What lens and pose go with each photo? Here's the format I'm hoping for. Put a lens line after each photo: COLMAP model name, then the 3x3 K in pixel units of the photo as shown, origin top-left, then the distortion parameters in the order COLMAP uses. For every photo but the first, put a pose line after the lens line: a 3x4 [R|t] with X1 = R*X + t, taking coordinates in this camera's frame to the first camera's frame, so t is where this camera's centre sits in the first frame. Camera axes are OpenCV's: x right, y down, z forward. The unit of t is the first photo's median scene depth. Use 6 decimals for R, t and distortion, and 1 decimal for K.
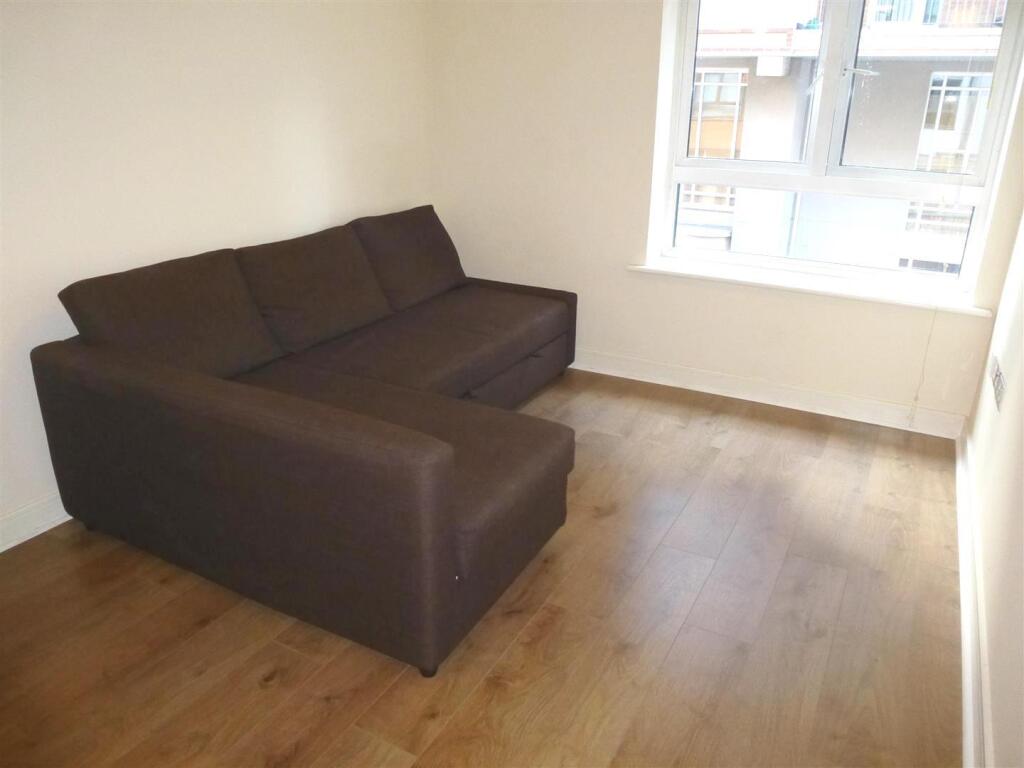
lens RADIAL K [[745.8, 0, 512.0], [0, 745.8, 384.0], [0, 0, 1]] dist [-0.061411, 0.006495]
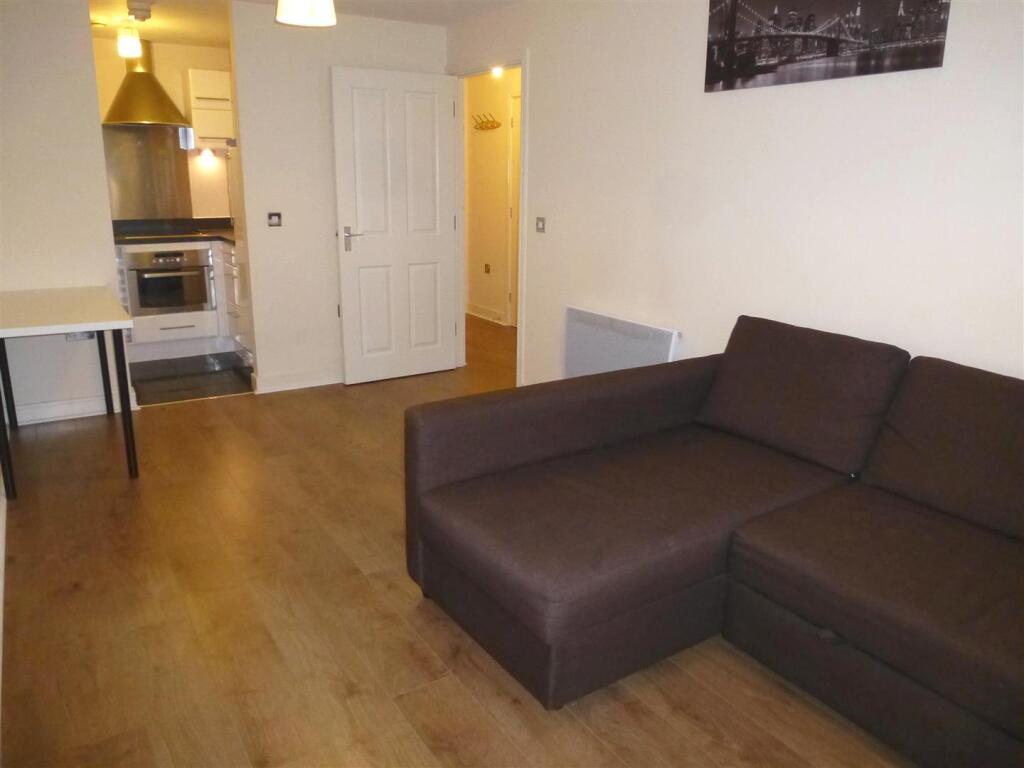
lens RADIAL K [[745.8, 0, 512.0], [0, 745.8, 384.0], [0, 0, 1]] dist [-0.061411, 0.006495]
pose [[-0.470523, 0.219037, -0.854770, 0.559737], [-0.341550, 0.847979, 0.405309, -0.328905], [0.813604, 0.482654, -0.324182, 0.897886]]
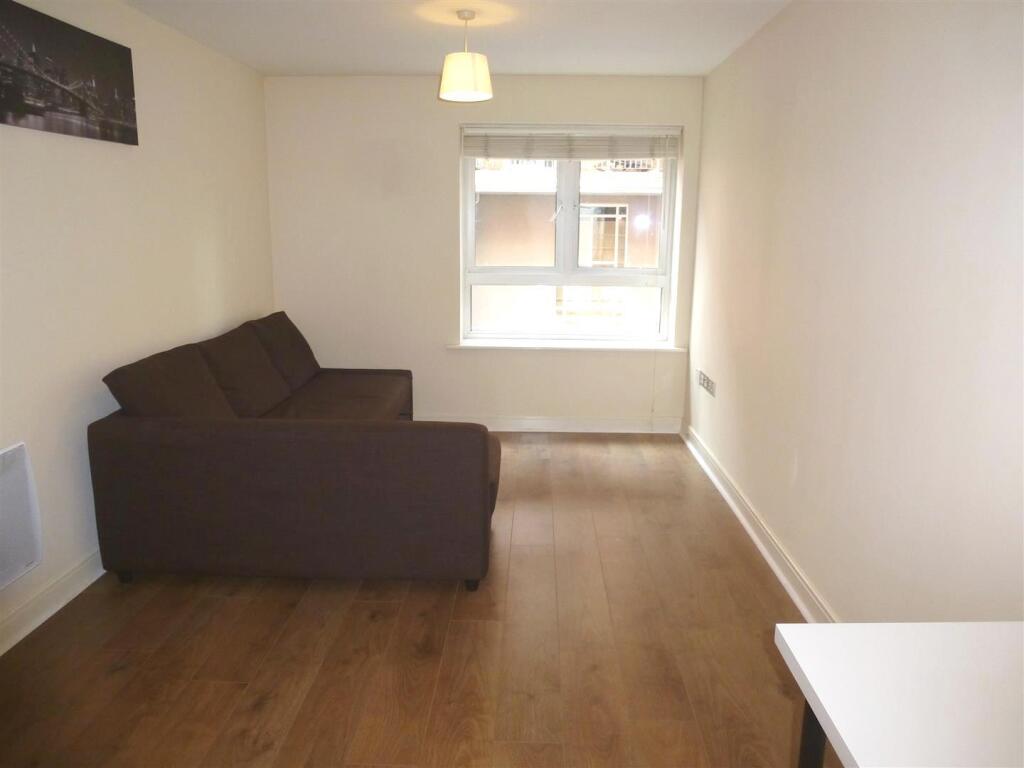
lens RADIAL K [[745.8, 0, 512.0], [0, 745.8, 384.0], [0, 0, 1]] dist [-0.061411, 0.006495]
pose [[0.889977, -0.097445, 0.445471, -0.443573], [0.167365, 0.978525, -0.120320, 0.115792], [-0.424180, 0.181639, 0.887174, -0.298527]]
